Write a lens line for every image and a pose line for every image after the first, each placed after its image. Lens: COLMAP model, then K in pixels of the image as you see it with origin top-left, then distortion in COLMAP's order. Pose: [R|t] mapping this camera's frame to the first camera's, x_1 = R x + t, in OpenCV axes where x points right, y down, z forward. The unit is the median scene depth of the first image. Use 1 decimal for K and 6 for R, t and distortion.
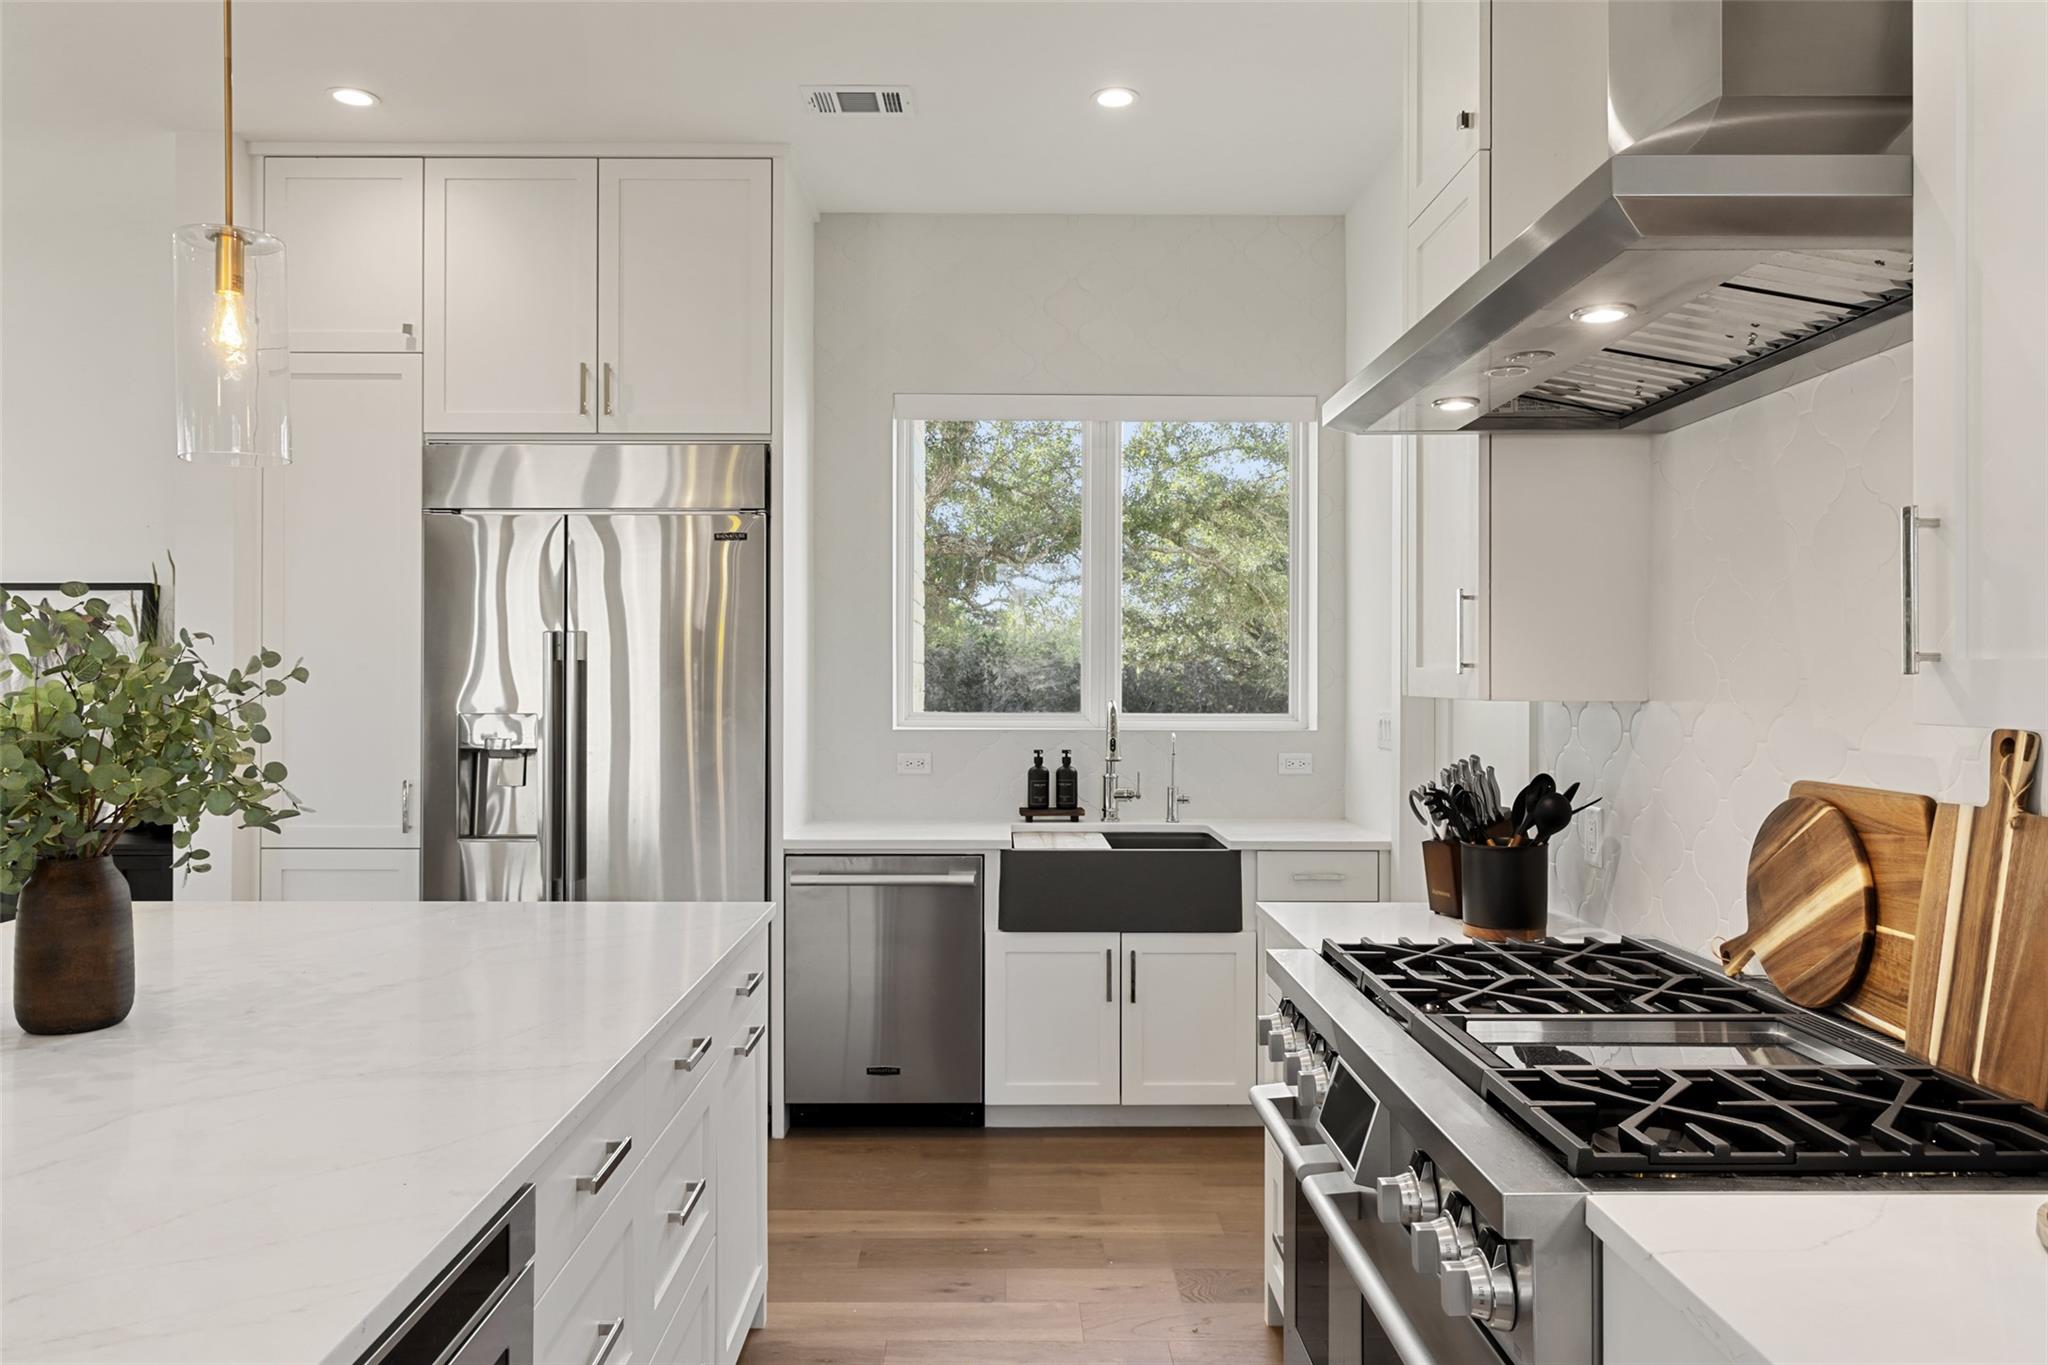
lens RADIAL K [[2275.7, 0, 1024.0], [0, 2275.7, 682.5], [0, 0, 1]] dist [0.000086, -0.000740]
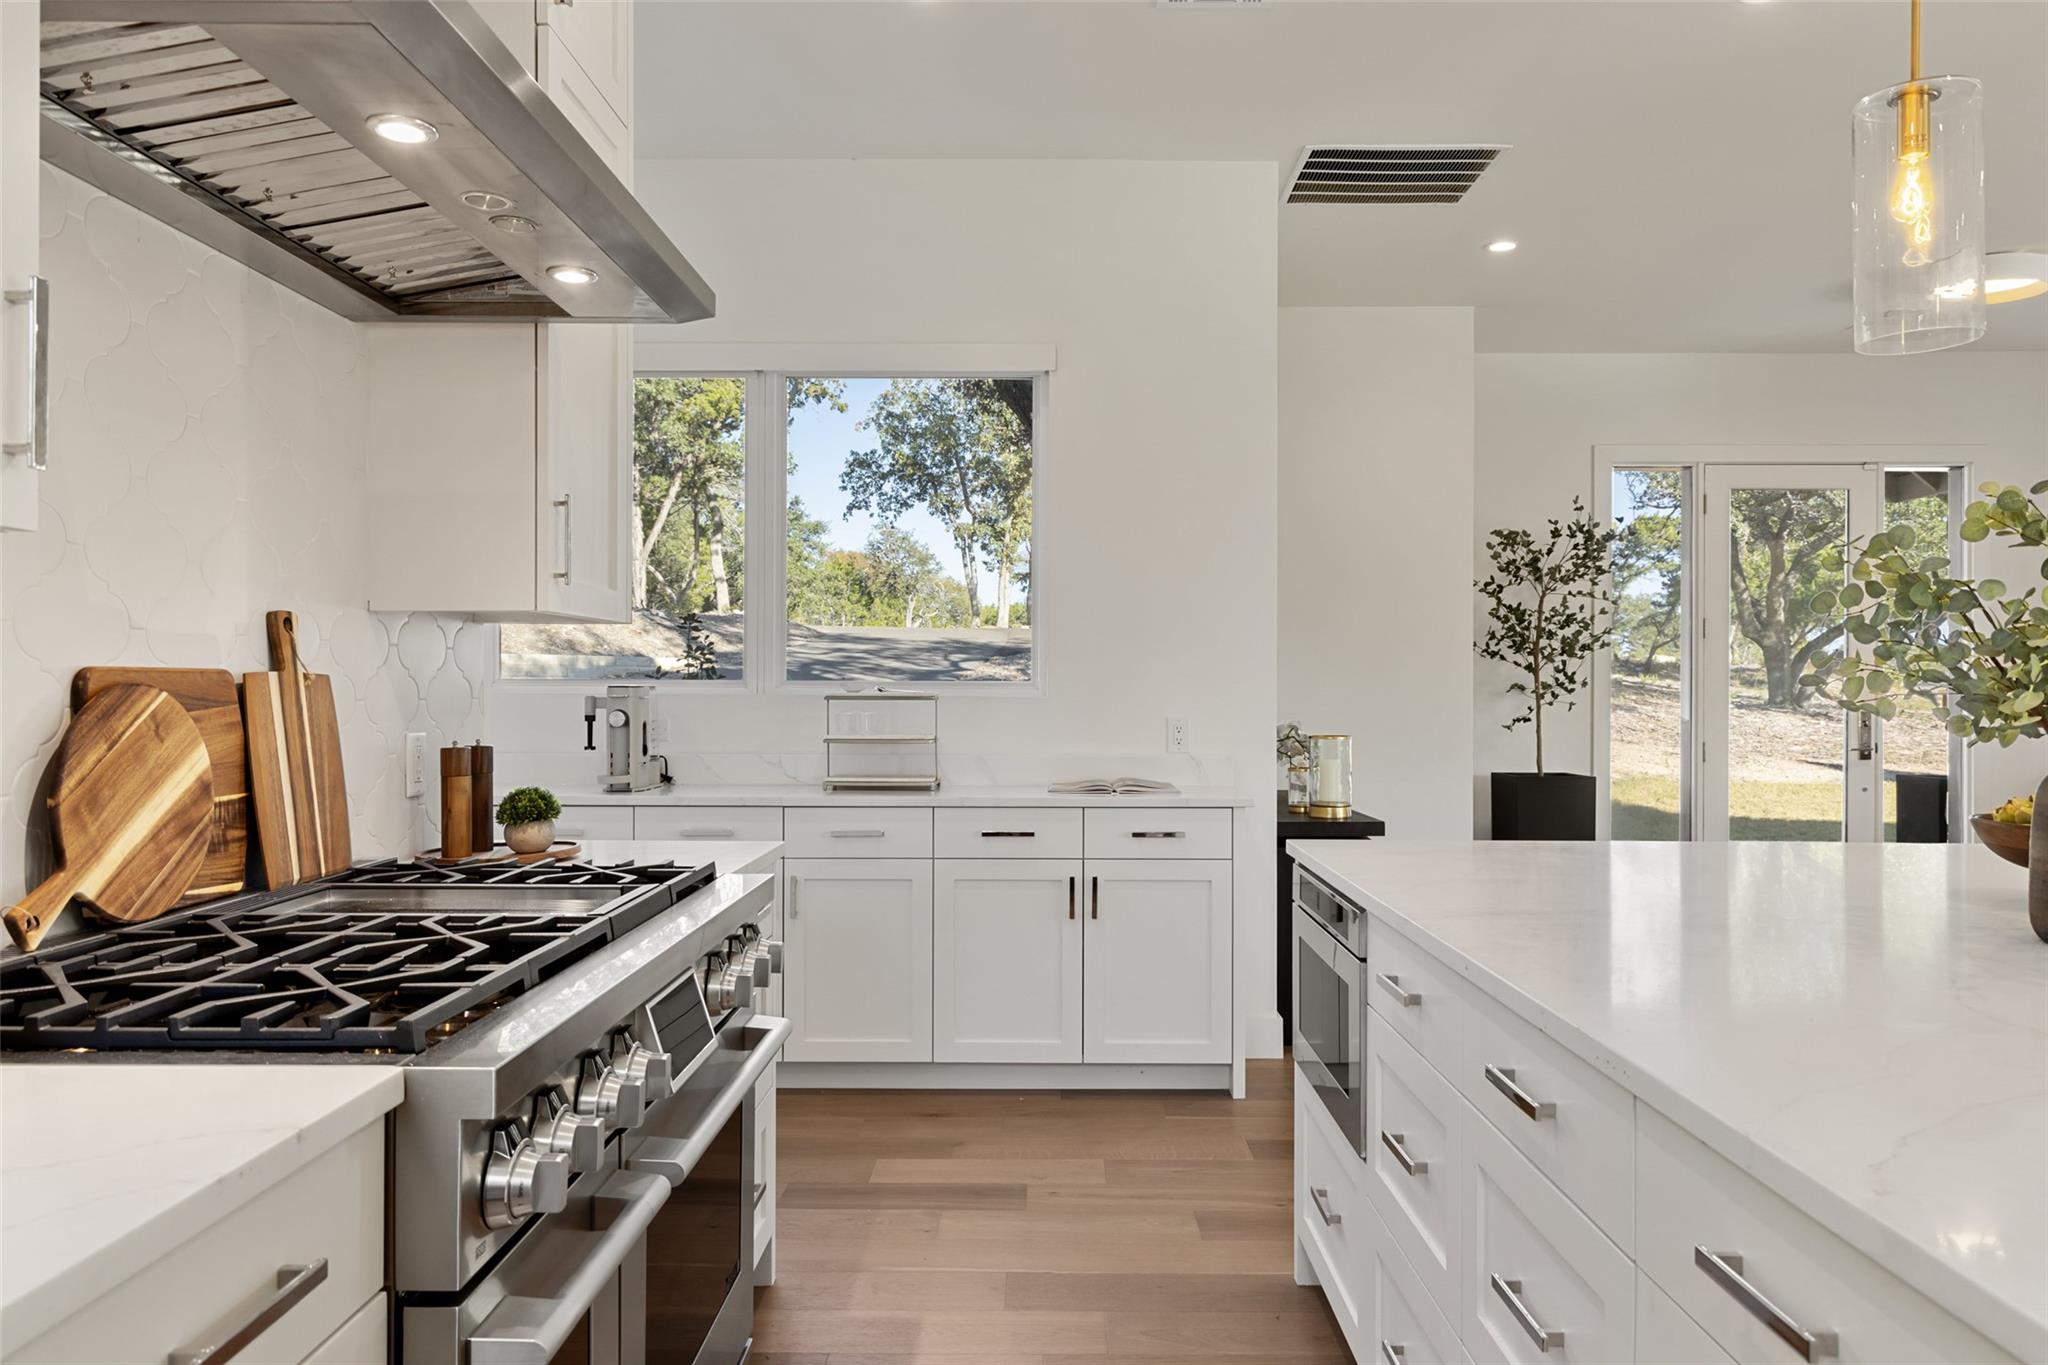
lens RADIAL K [[2275.7, 0, 1024.0], [0, 2275.7, 682.5], [0, 0, 1]] dist [0.000086, -0.000740]
pose [[-0.999784, -0.006891, 0.019613, -0.014113], [-0.006873, 0.999976, 0.000957, 0.047827], [-0.019619, 0.000822, -0.999807, 1.915238]]
